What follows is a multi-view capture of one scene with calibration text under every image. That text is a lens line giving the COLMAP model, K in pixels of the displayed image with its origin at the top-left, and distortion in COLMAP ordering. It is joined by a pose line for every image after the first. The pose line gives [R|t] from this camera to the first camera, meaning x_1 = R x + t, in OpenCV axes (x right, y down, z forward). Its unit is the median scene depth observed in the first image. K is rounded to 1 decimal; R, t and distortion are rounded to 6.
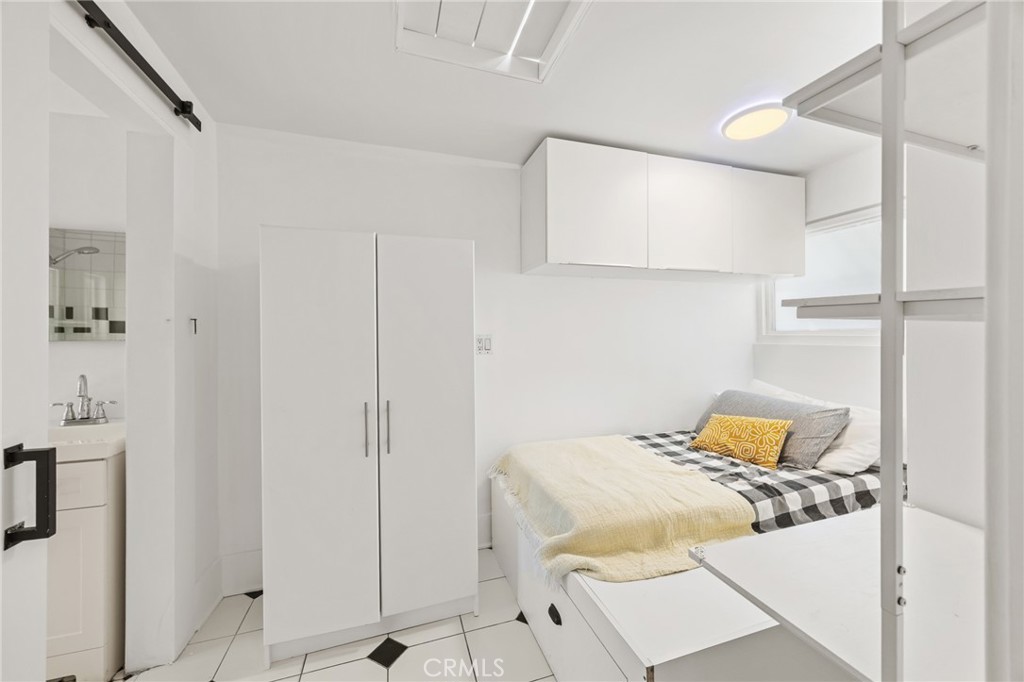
lens RADIAL K [[384.1, 0, 513.3], [0, 384.1, 339.4], [0, 0, 1]] dist [-0.002073, -0.000188]
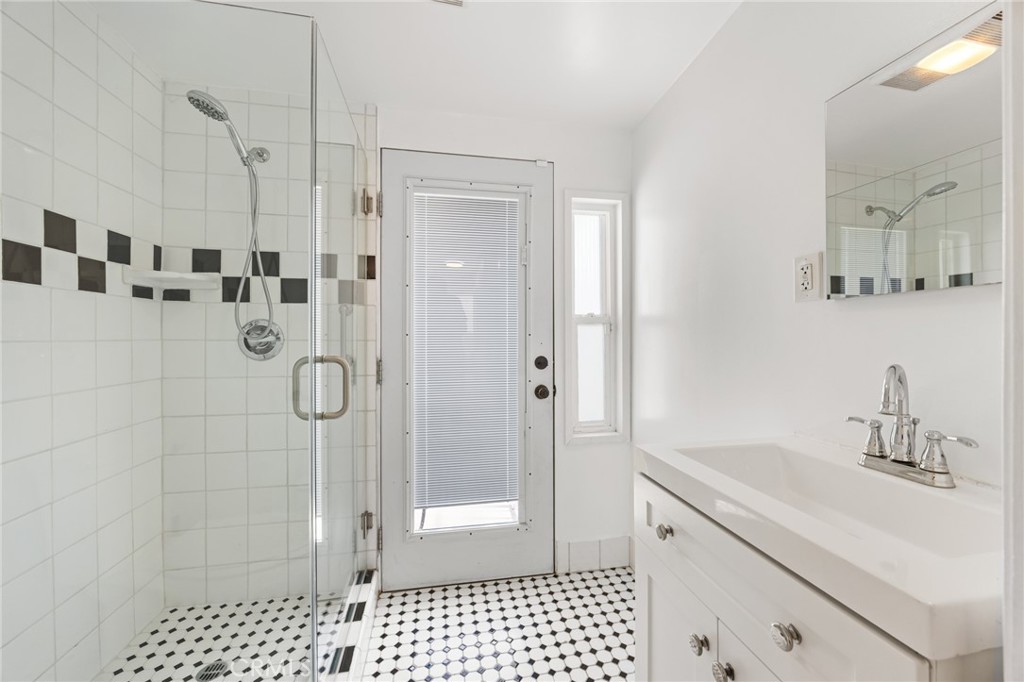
lens RADIAL K [[398.3, 0, 515.0], [0, 398.3, 336.8], [0, 0, 1]] dist [-0.000993, -0.000066]
pose [[-0.106567, 0.001465, -0.994304, -0.597579], [-0.000069, 0.999999, 0.001481, 0.057024], [0.994306, 0.000226, -0.106567, 0.589269]]
